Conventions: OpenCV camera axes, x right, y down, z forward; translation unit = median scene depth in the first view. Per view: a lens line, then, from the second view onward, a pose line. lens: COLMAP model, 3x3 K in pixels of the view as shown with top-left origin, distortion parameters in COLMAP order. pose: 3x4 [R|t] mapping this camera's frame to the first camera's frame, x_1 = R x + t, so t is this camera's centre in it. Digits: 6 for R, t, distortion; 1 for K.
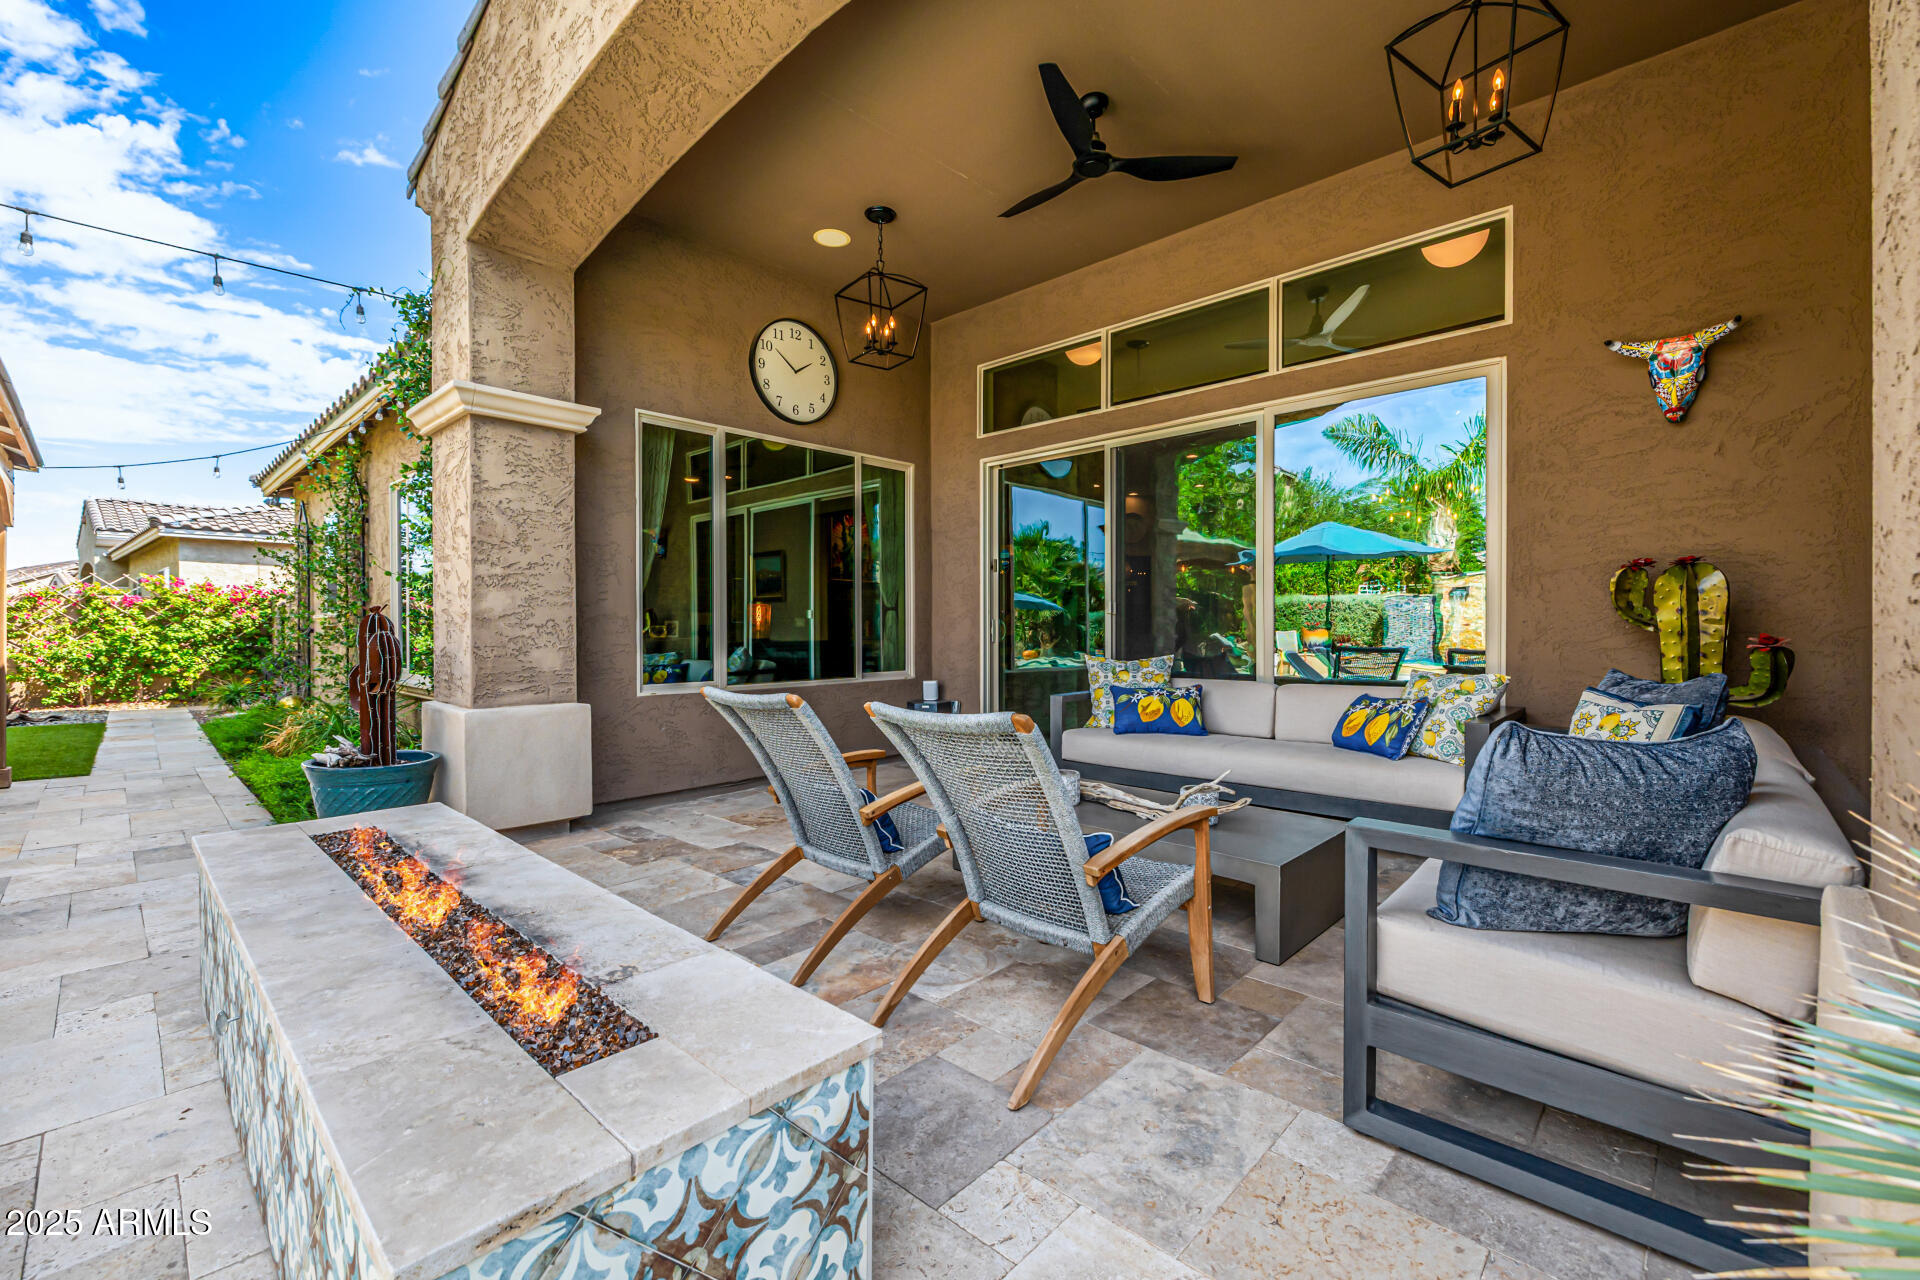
lens RADIAL K [[816.5, 0, 958.0], [0, 816.5, 626.8], [0, 0, 1]] dist [0.018969, 0.001191]
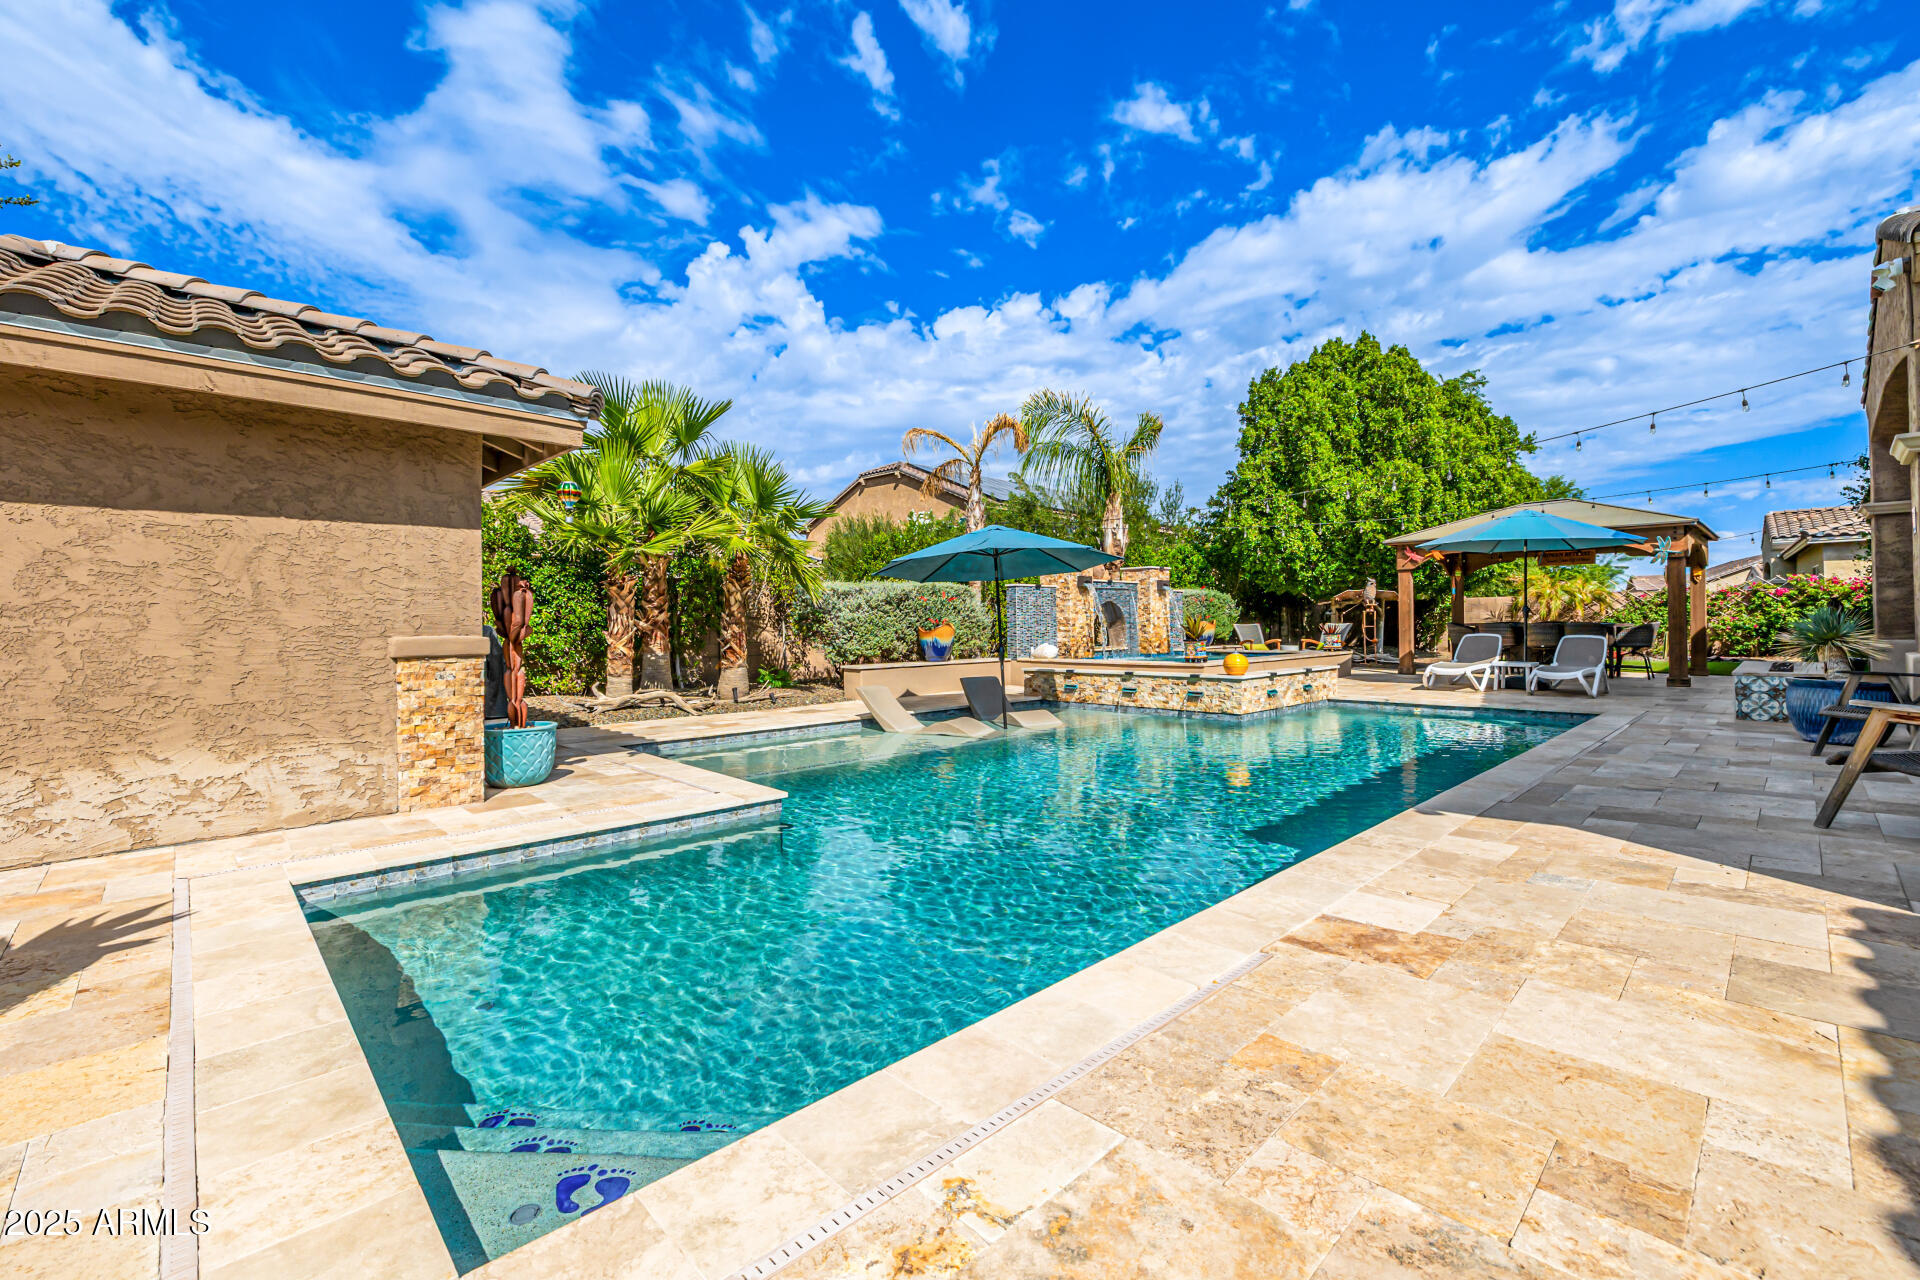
lens RADIAL K [[816.5, 0, 958.0], [0, 816.5, 626.8], [0, 0, 1]] dist [0.018969, 0.001191]
pose [[-0.017819, 0.003877, -0.999834, 0.596177], [0.012176, 0.999919, 0.003661, 0.009943], [0.999767, -0.012109, -0.017865, -0.517219]]
